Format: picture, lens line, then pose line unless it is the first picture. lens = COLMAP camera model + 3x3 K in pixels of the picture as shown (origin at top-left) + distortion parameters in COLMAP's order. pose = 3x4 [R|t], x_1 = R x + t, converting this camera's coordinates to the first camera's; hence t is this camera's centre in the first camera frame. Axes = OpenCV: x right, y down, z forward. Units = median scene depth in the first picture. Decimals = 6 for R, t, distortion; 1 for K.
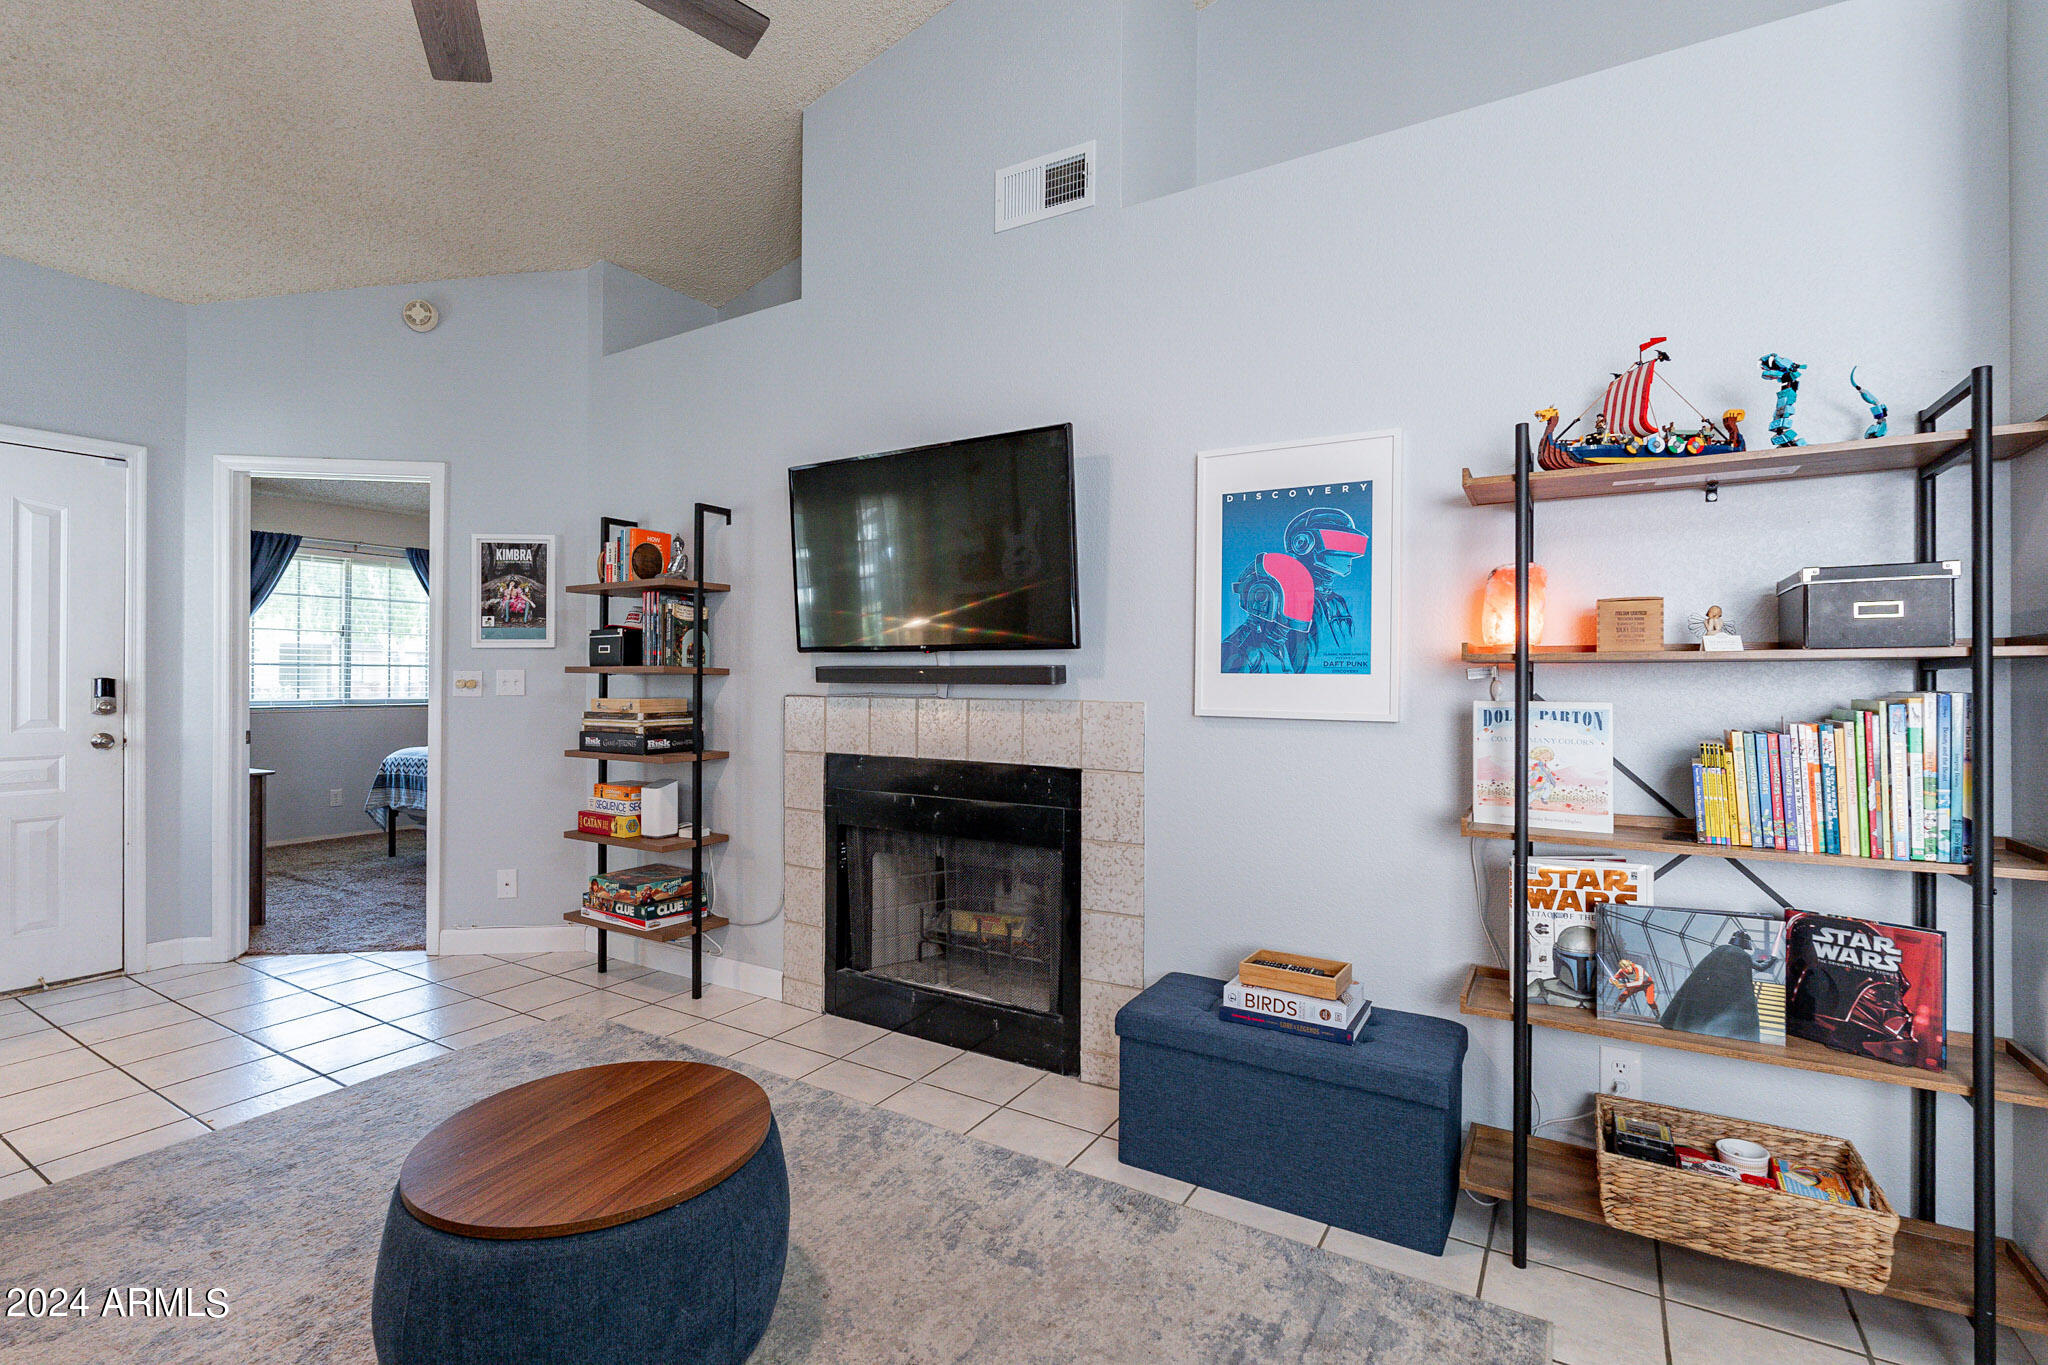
lens RADIAL K [[928.5, 0, 1020.2], [0, 928.5, 674.1], [0, 0, 1]] dist [-0.001361, 0.000105]
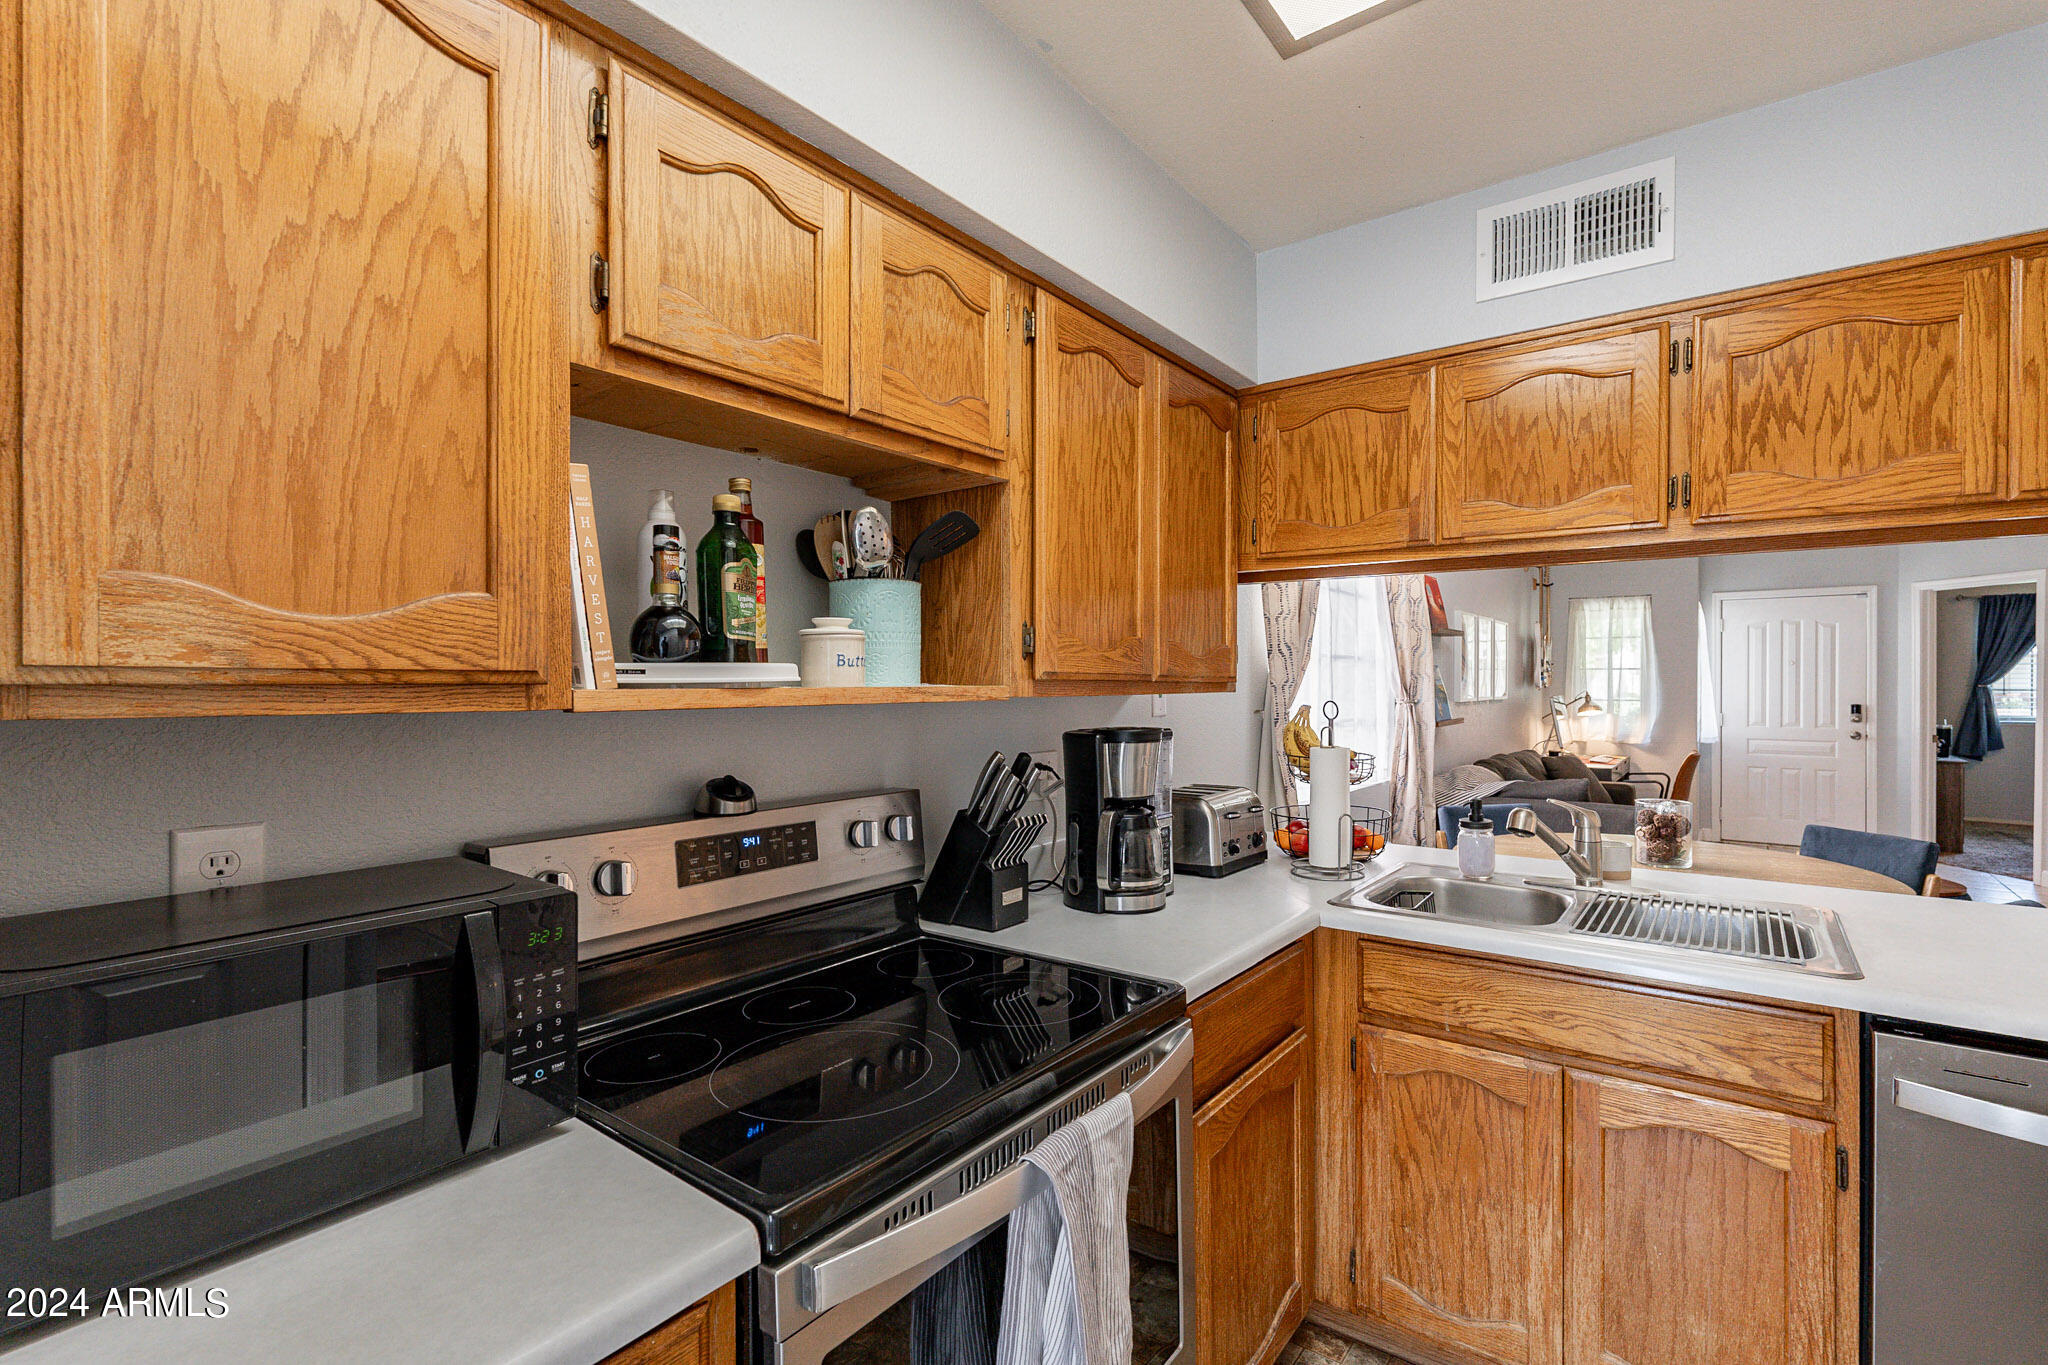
lens RADIAL K [[921.7, 0, 1031.7], [0, 921.7, 687.4], [0, 0, 1]] dist [-0.000885, 0.000419]
pose [[-0.098882, 0.003871, -0.995092, 1.302869], [0.005492, 0.999979, 0.003345, -0.053901], [0.995084, -0.005134, -0.098901, -0.643743]]
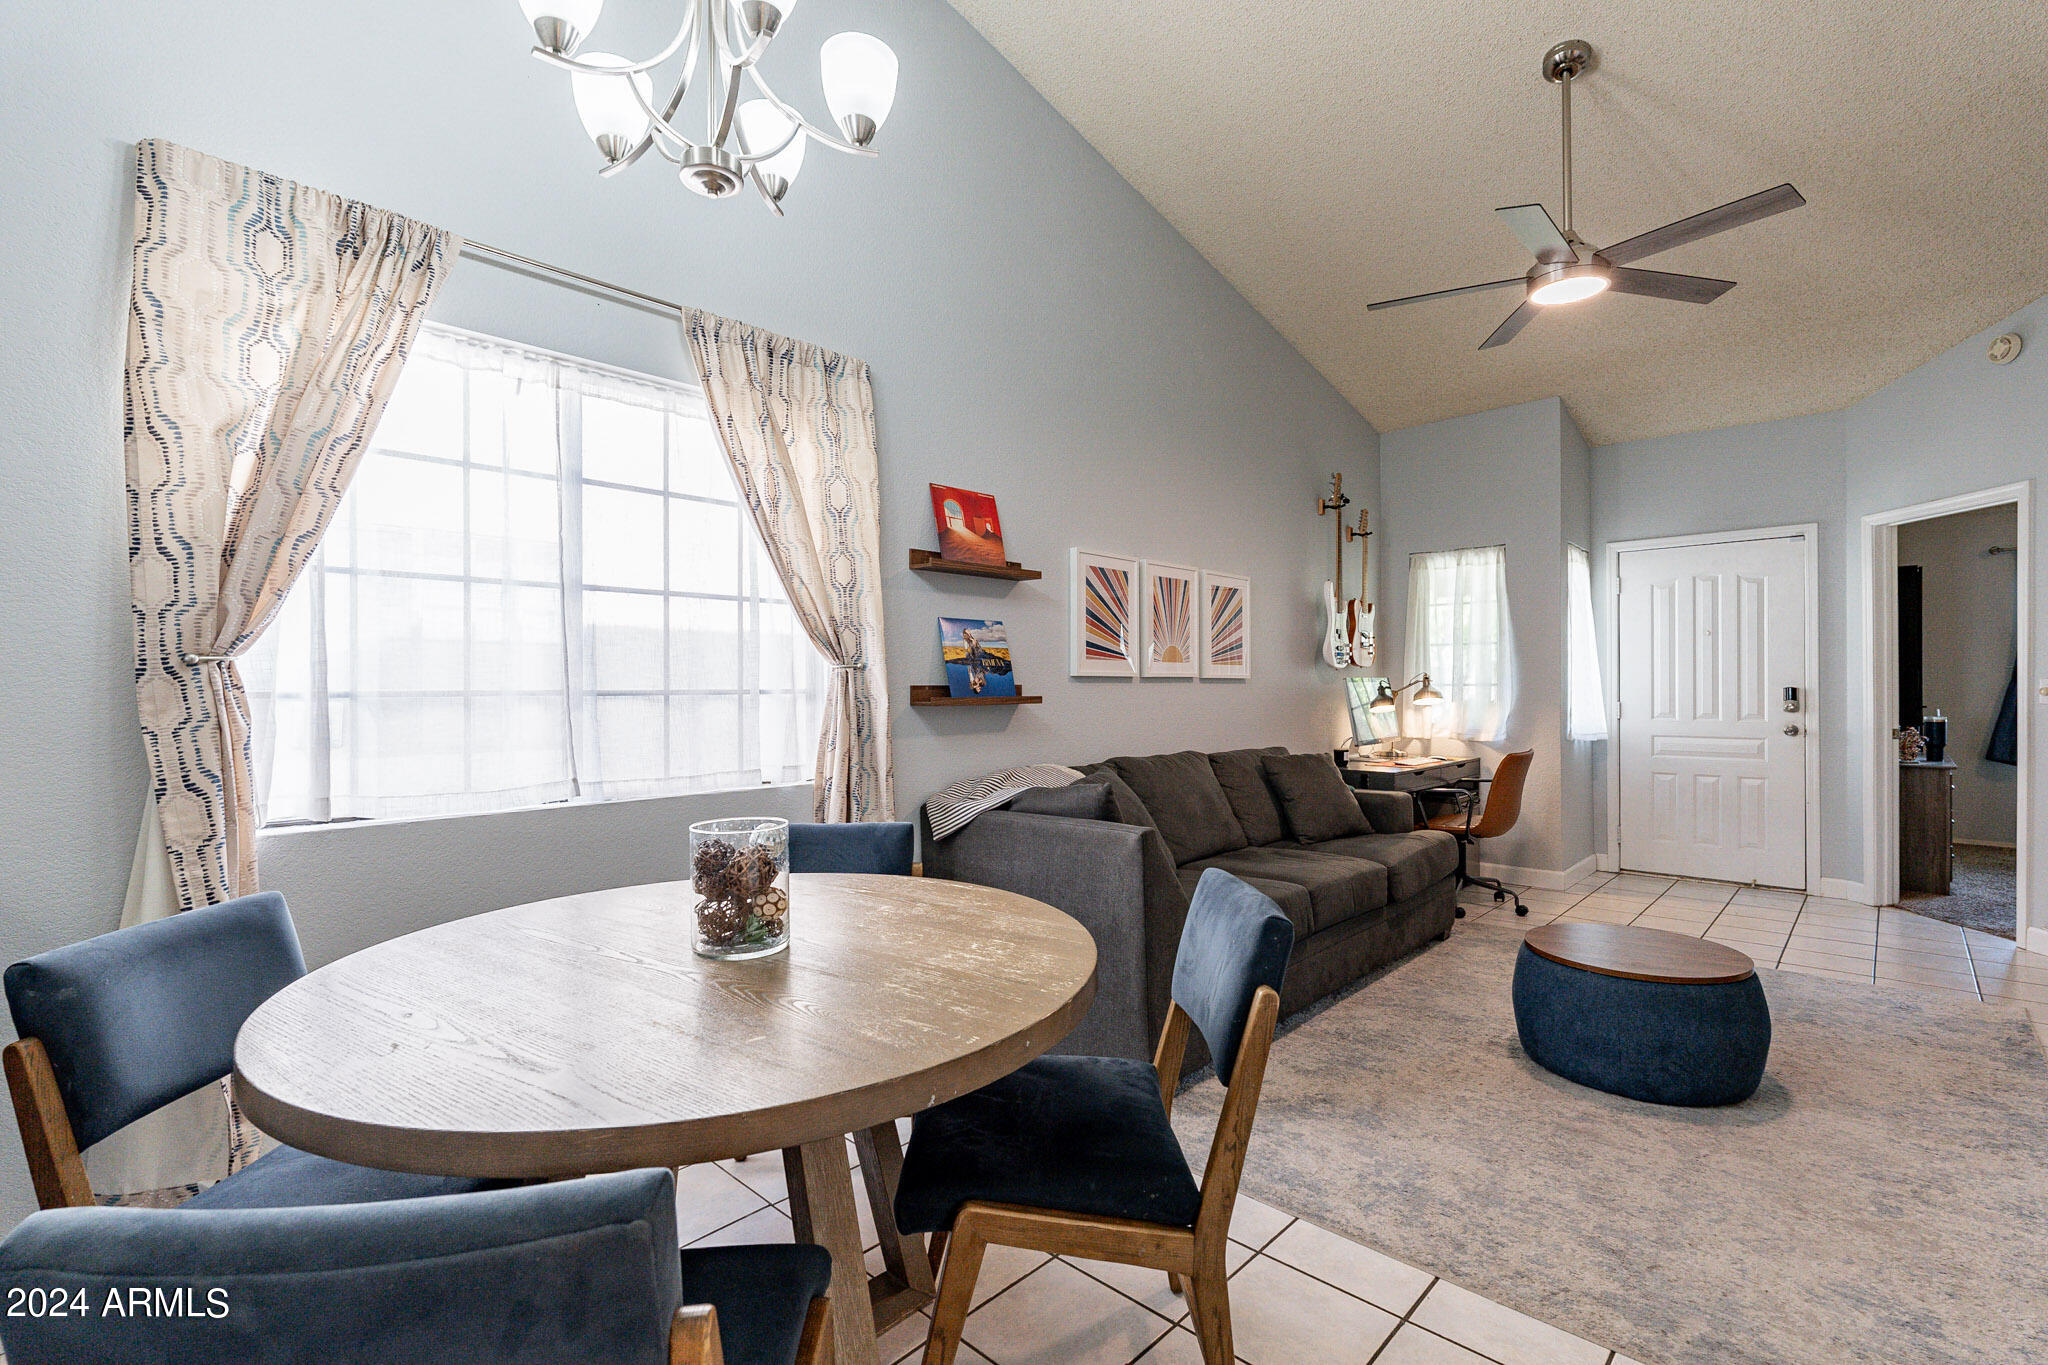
lens RADIAL K [[921.7, 0, 1031.7], [0, 921.7, 687.4], [0, 0, 1]] dist [-0.000885, 0.000419]
pose [[-0.202595, -0.003023, -0.979258, 0.756668], [0.008636, 0.999951, -0.004874, 0.001319], [0.979225, -0.009445, -0.202559, 0.130769]]
